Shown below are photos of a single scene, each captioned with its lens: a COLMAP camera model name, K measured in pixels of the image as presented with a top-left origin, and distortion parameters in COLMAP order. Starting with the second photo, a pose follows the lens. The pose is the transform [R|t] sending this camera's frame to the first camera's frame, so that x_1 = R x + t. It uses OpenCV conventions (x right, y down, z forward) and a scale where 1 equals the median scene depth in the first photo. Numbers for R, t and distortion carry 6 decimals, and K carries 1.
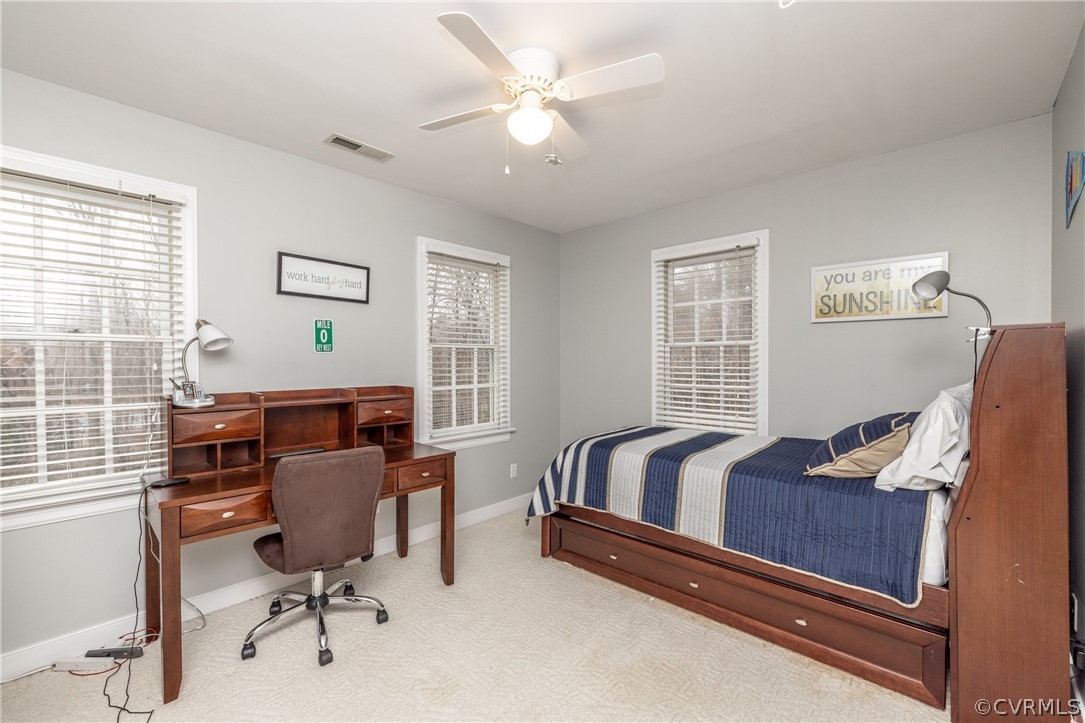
lens RADIAL K [[458.2, 0, 542.5], [0, 458.2, 361.5], [0, 0, 1]] dist [-0.000298, -0.000025]
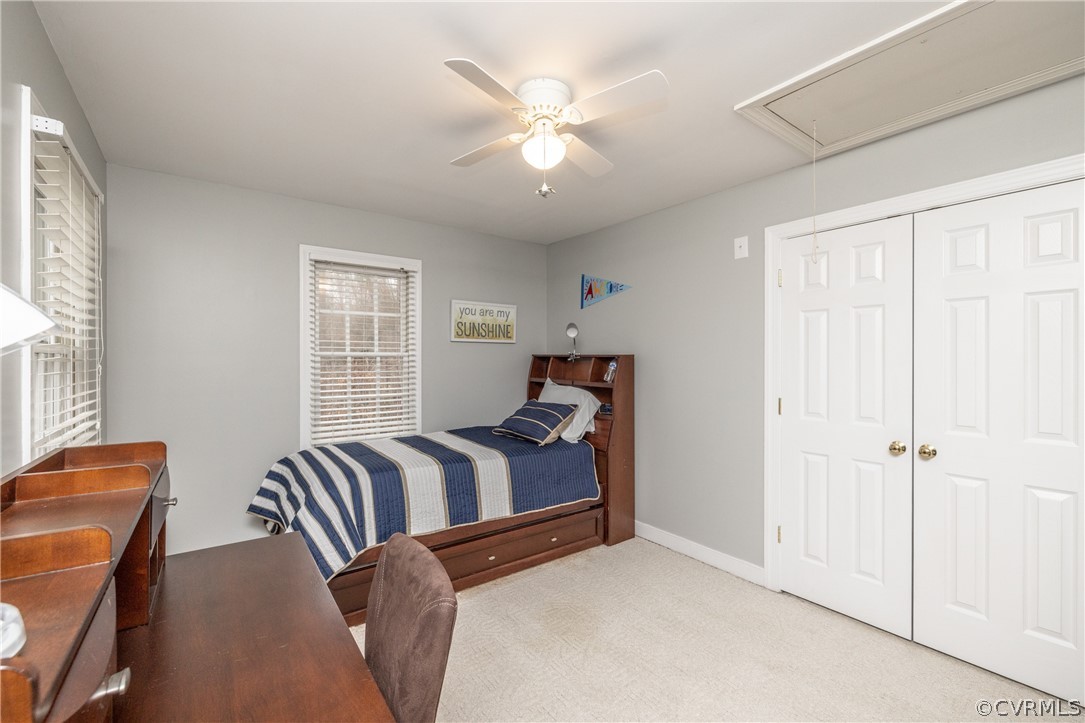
lens RADIAL K [[438.8, 0, 542.5], [0, 438.8, 361.5], [0, 0, 1]] dist [0.000498, 0.000013]
pose [[0.199694, 0.001698, 0.979857, -0.743103], [0.004414, 0.999987, -0.002633, -0.026517], [-0.979848, 0.004851, 0.199684, 0.603926]]
